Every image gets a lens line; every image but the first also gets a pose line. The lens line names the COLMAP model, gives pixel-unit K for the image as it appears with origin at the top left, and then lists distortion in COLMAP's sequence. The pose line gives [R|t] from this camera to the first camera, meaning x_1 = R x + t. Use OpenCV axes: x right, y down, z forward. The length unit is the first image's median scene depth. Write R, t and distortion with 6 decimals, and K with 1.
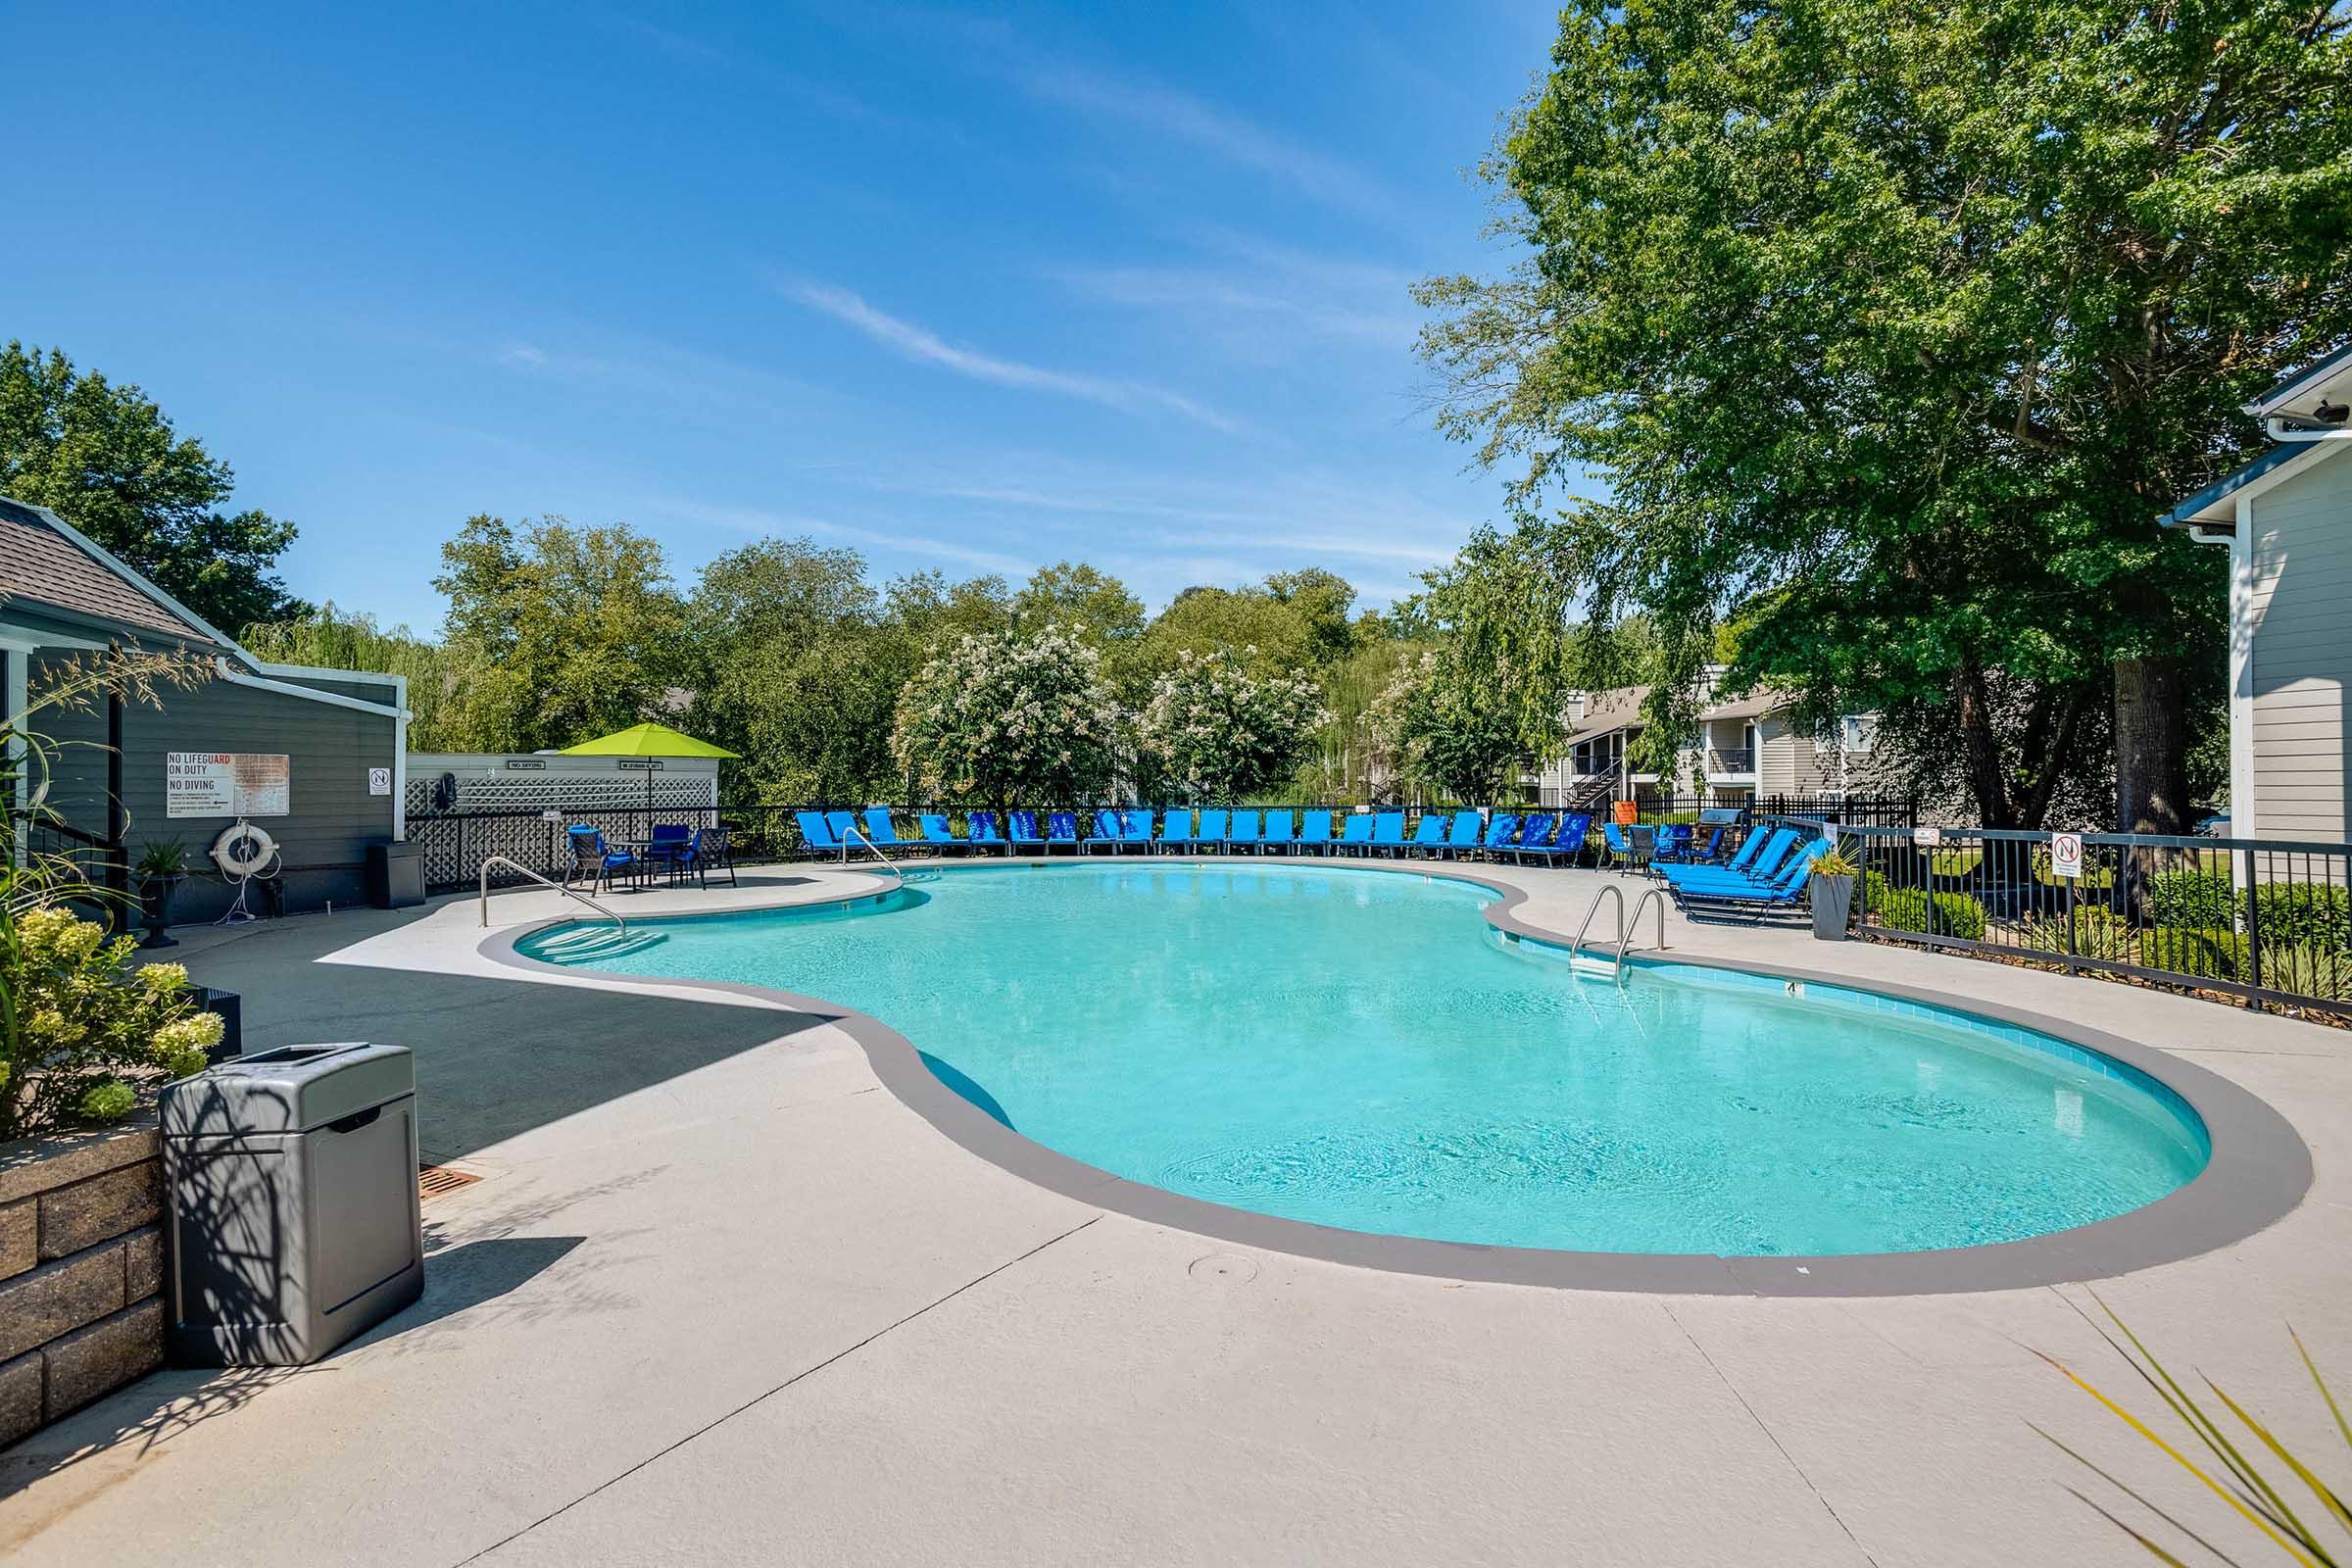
lens RADIAL K [[1110.1, 0, 1178.5], [0, 1110.1, 786.9], [0, 0, 1]] dist [0.000839, 0.005301]
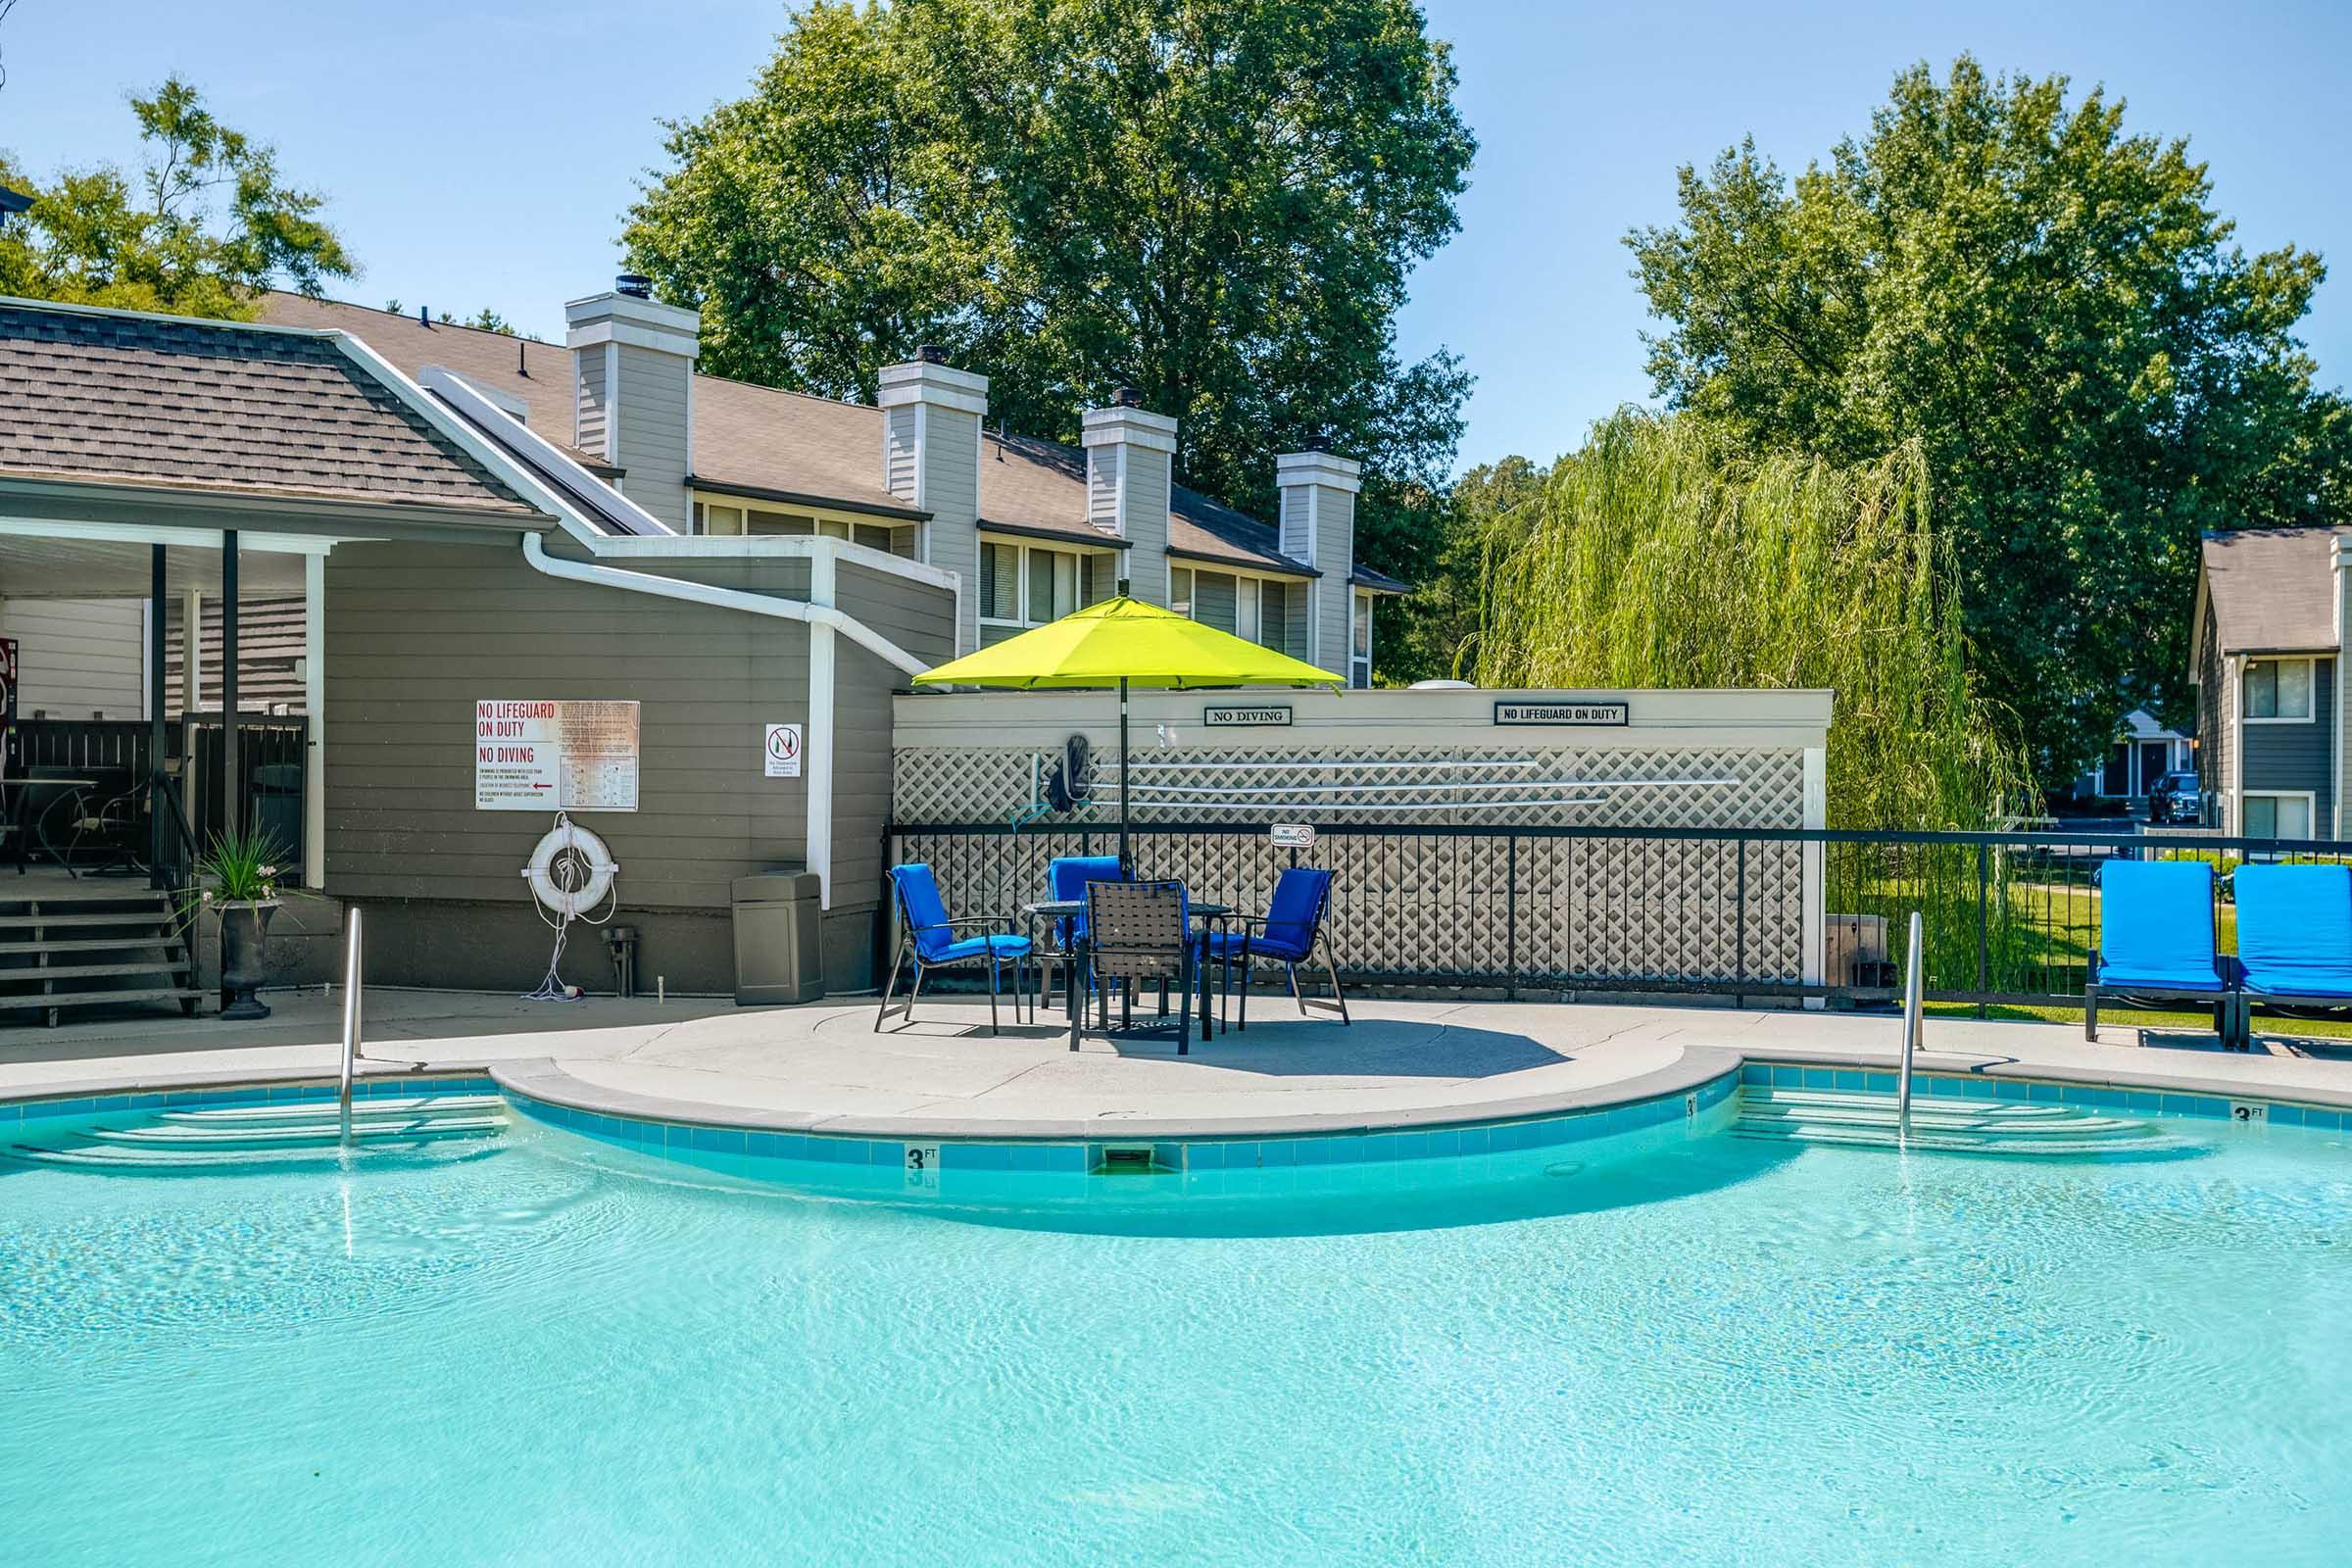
lens RADIAL K [[2274.9, 0, 1179.4], [0, 2274.9, 763.8], [0, 0, 1]] dist [0.066922, 0.000000]
pose [[0.246625, -0.000792, -0.969111, 0.224234], [-0.011051, 0.999932, -0.003630, 0.002063], [0.969048, 0.011605, 0.246600, 0.631919]]
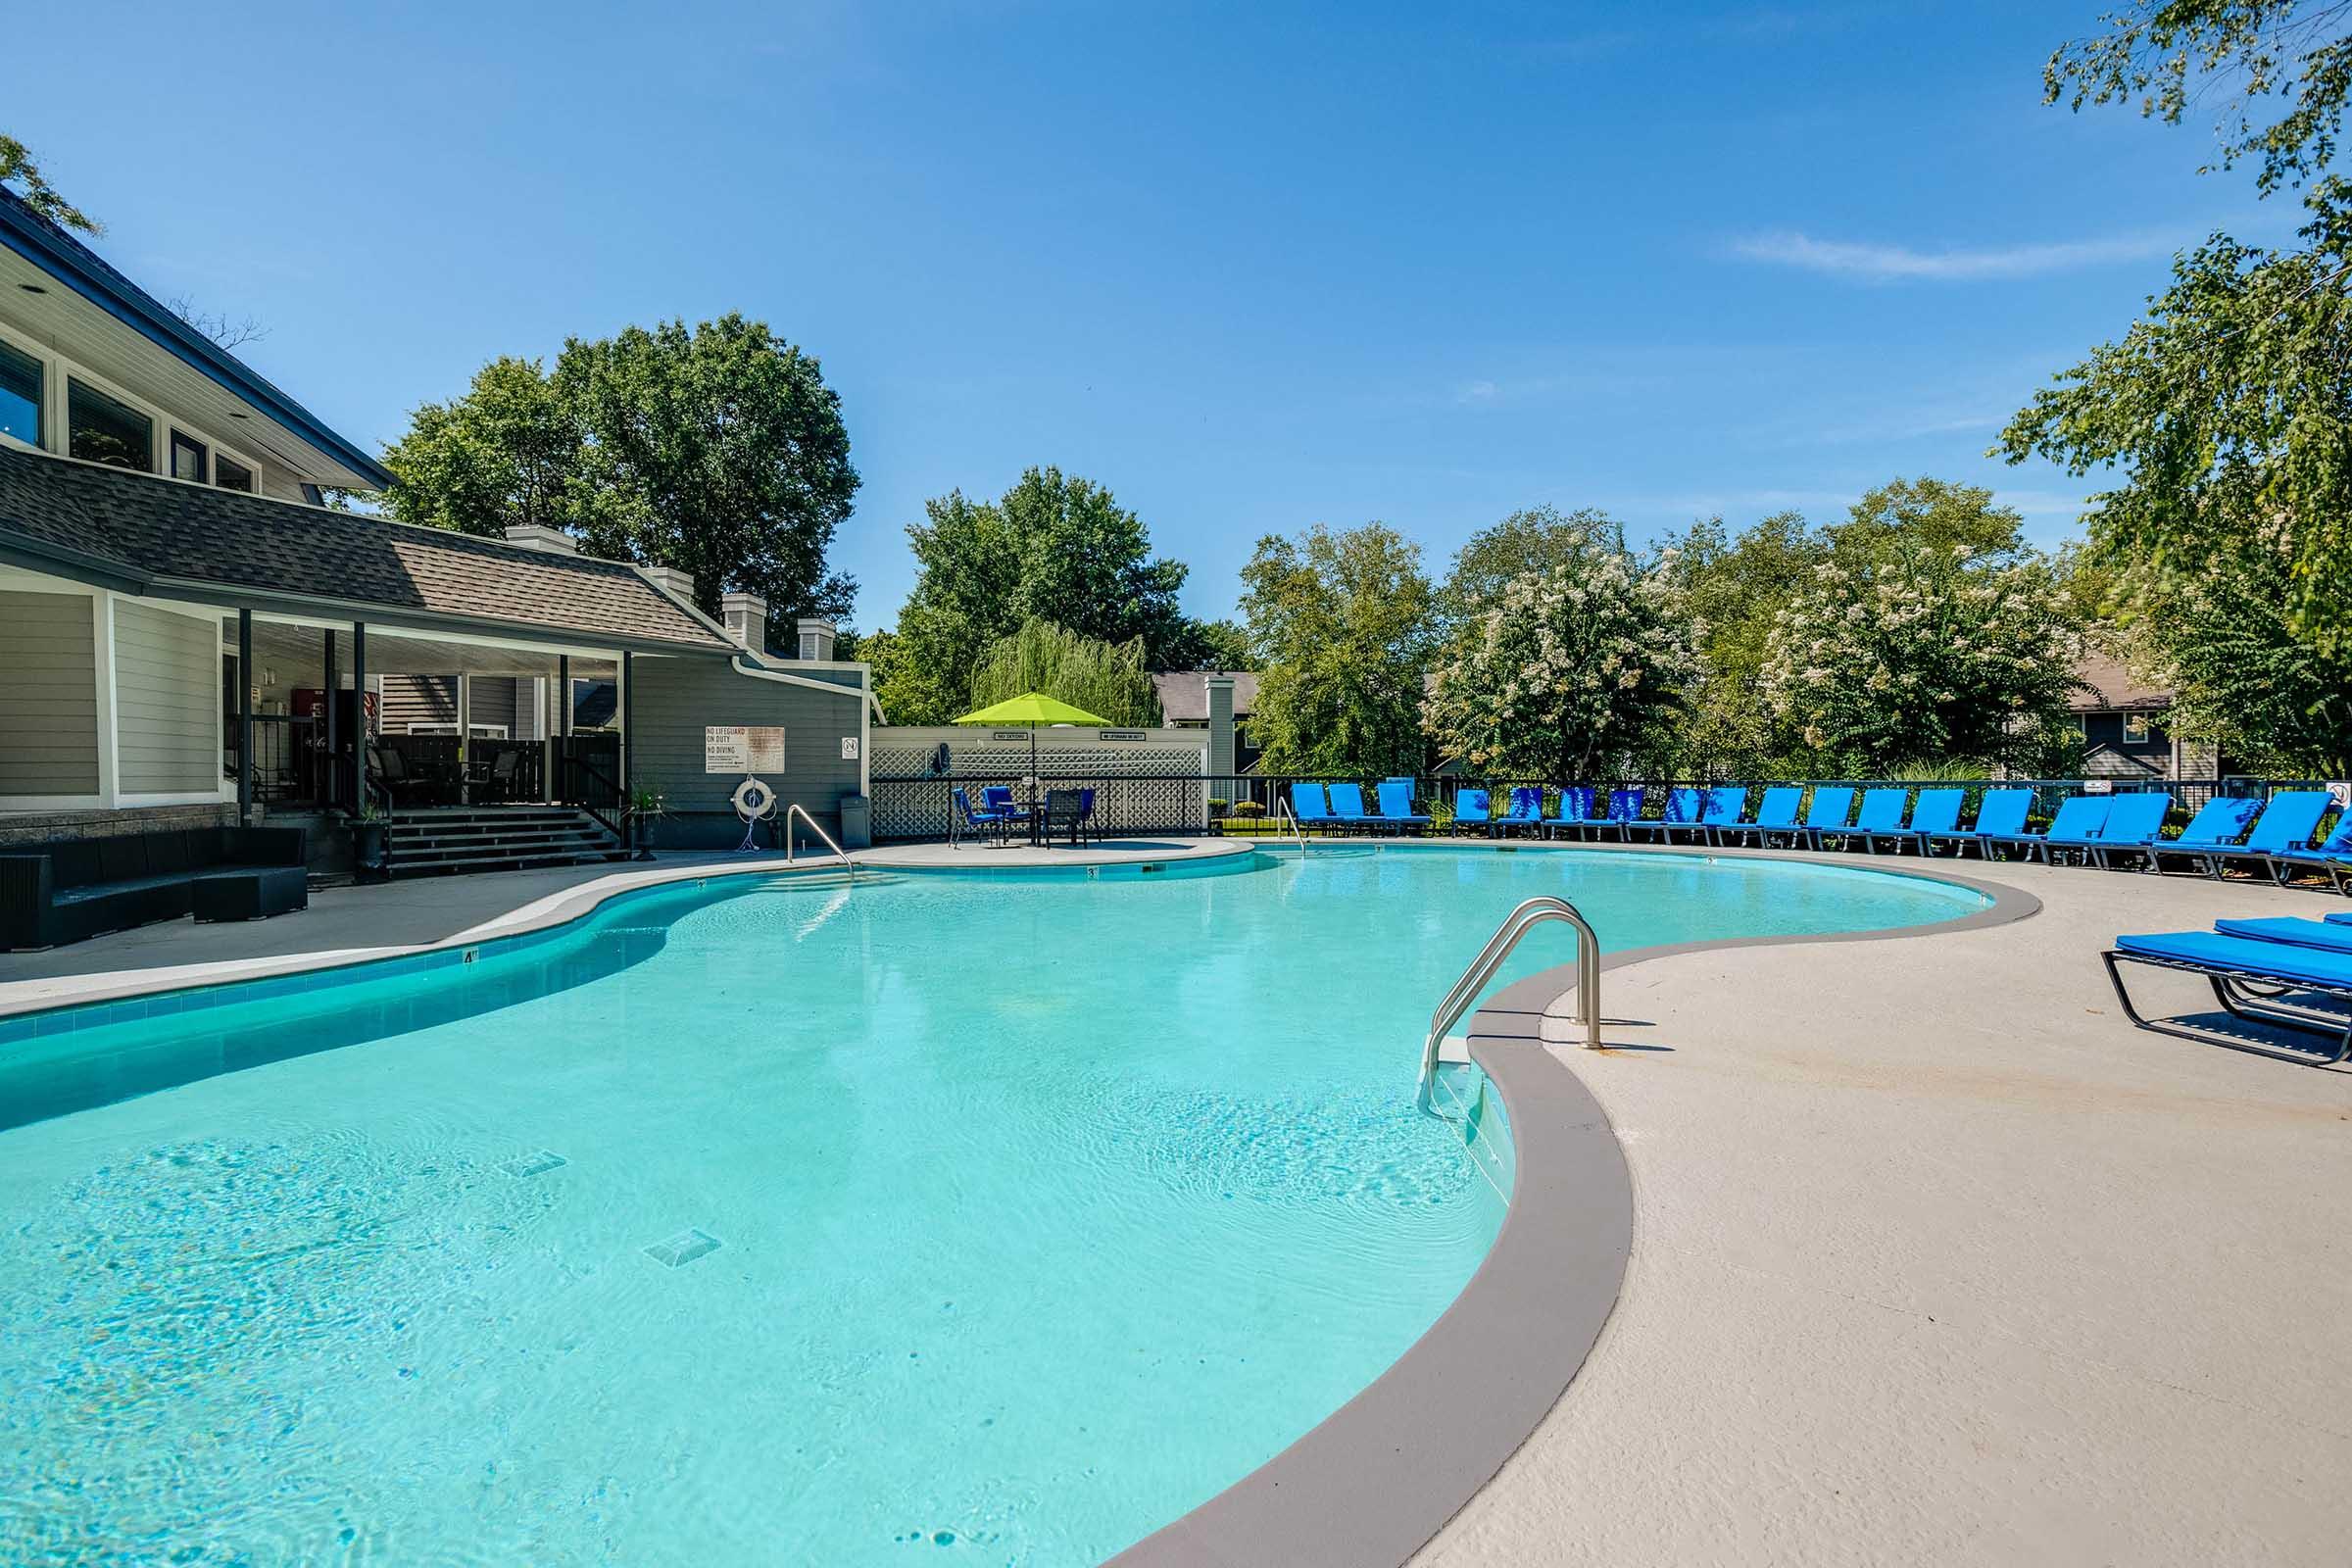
lens RADIAL K [[1110.1, 0, 1183.3], [0, 1110.1, 779.7], [0, 0, 1]] dist [0.000839, 0.005301]
pose [[0.696676, 0.002547, -0.717381, 0.304321], [-0.001130, 0.999996, 0.002452, 0.018832], [0.717385, -0.000897, 0.696677, 0.272676]]
